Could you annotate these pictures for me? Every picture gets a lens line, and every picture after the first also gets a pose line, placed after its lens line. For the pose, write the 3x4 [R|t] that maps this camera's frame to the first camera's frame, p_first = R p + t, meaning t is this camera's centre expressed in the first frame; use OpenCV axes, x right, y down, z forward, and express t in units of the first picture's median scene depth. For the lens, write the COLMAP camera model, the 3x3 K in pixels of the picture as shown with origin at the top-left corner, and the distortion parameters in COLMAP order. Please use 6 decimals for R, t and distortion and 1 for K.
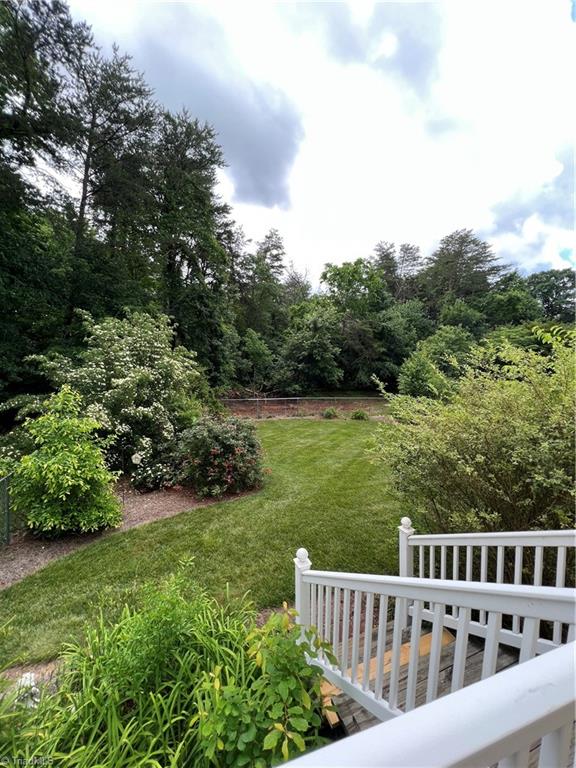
lens RADIAL K [[307.2, 0, 284.2], [0, 307.2, 385.6], [0, 0, 1]] dist [0.000312, 0.001094]
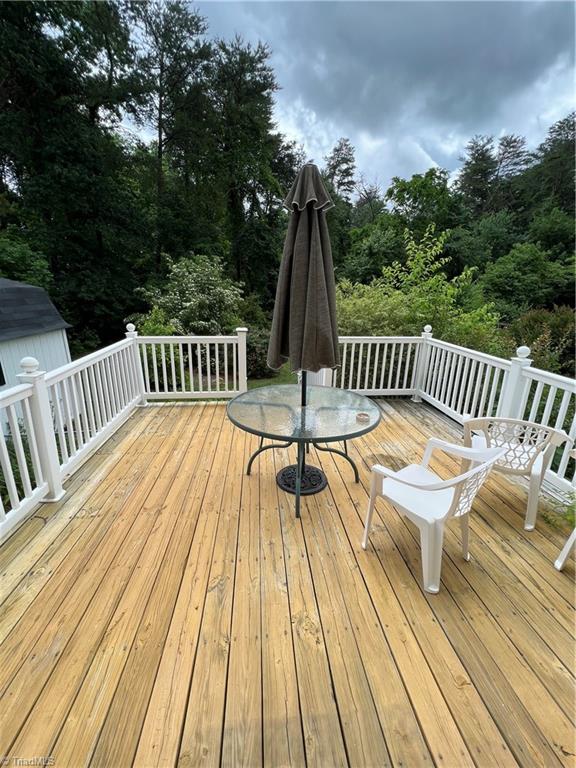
lens RADIAL K [[307.2, 0, 287.0], [0, 307.2, 384.6], [0, 0, 1]] dist [0.000312, 0.001094]
pose [[0.969264, 0.056672, -0.239409, 0.101344], [-0.001667, 0.974598, 0.223954, 0.009211], [0.246019, -0.216671, 0.944737, -0.126632]]
